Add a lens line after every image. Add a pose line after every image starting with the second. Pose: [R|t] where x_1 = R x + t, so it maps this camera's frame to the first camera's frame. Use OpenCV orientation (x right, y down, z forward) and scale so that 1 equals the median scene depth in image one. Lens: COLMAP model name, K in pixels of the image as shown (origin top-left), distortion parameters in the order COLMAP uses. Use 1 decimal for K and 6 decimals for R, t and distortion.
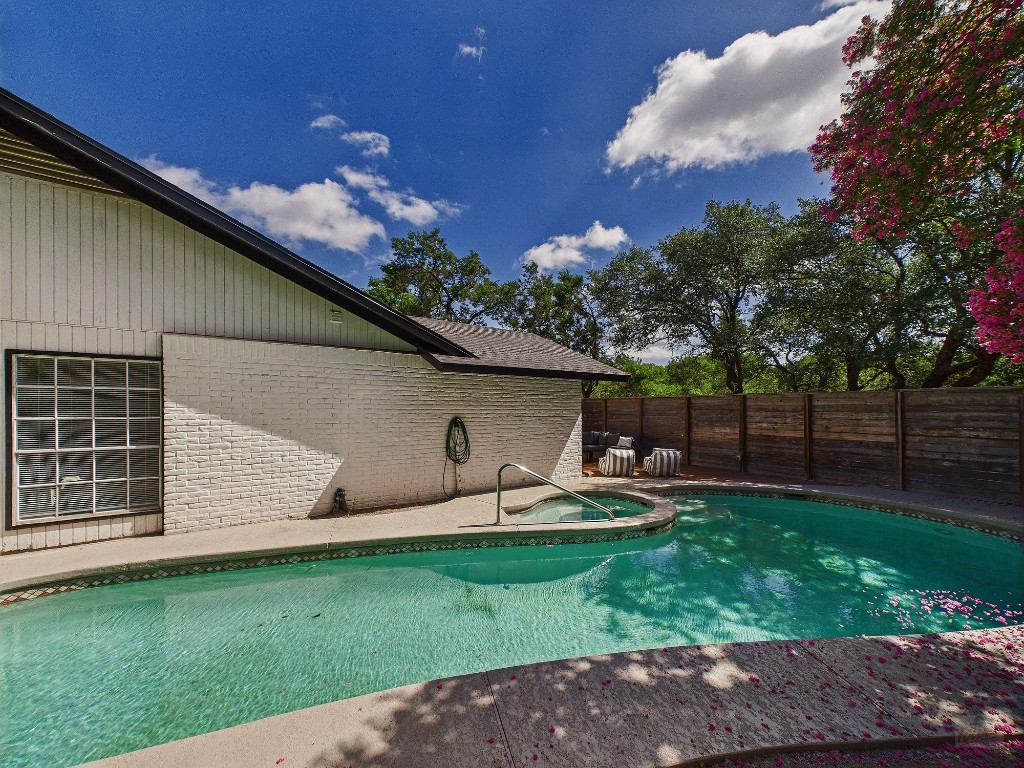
lens RADIAL K [[419.8, 0, 514.1], [0, 419.8, 389.9], [0, 0, 1]] dist [-0.000121, -0.000028]
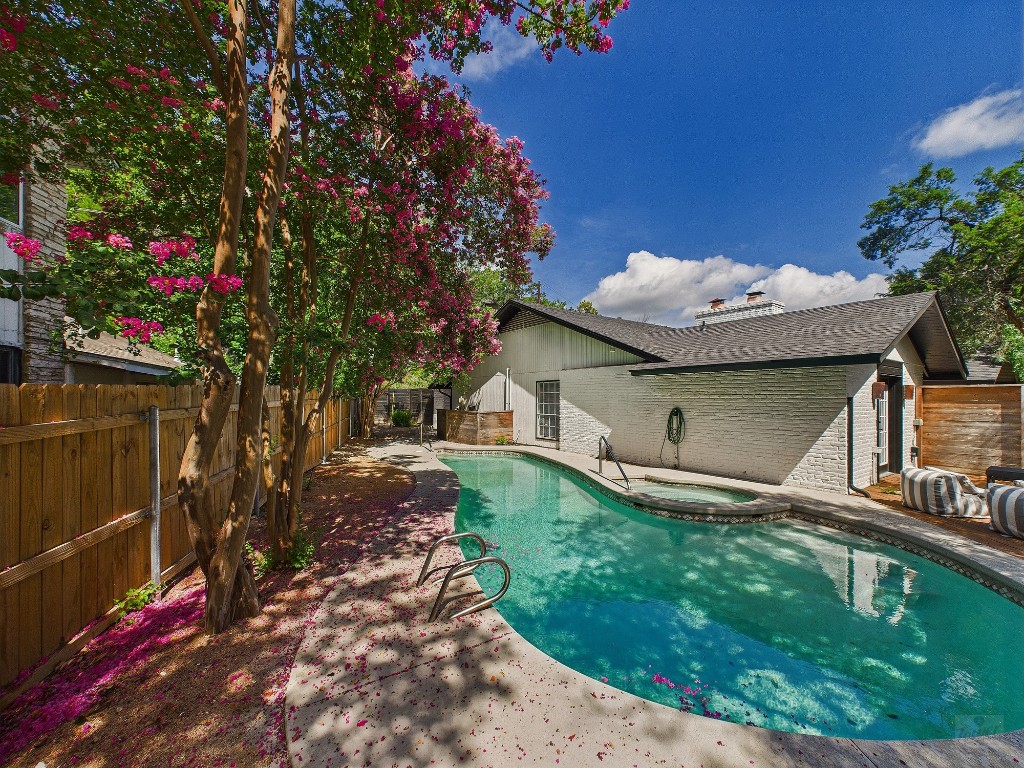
lens RADIAL K [[419.8, 0, 514.1], [0, 419.8, 389.9], [0, 0, 1]] dist [-0.000121, -0.000028]
pose [[0.002155, -0.019994, -0.999798, 1.474121], [0.038493, 0.999061, -0.019896, 0.020477], [0.999257, -0.038442, 0.002923, 0.641874]]
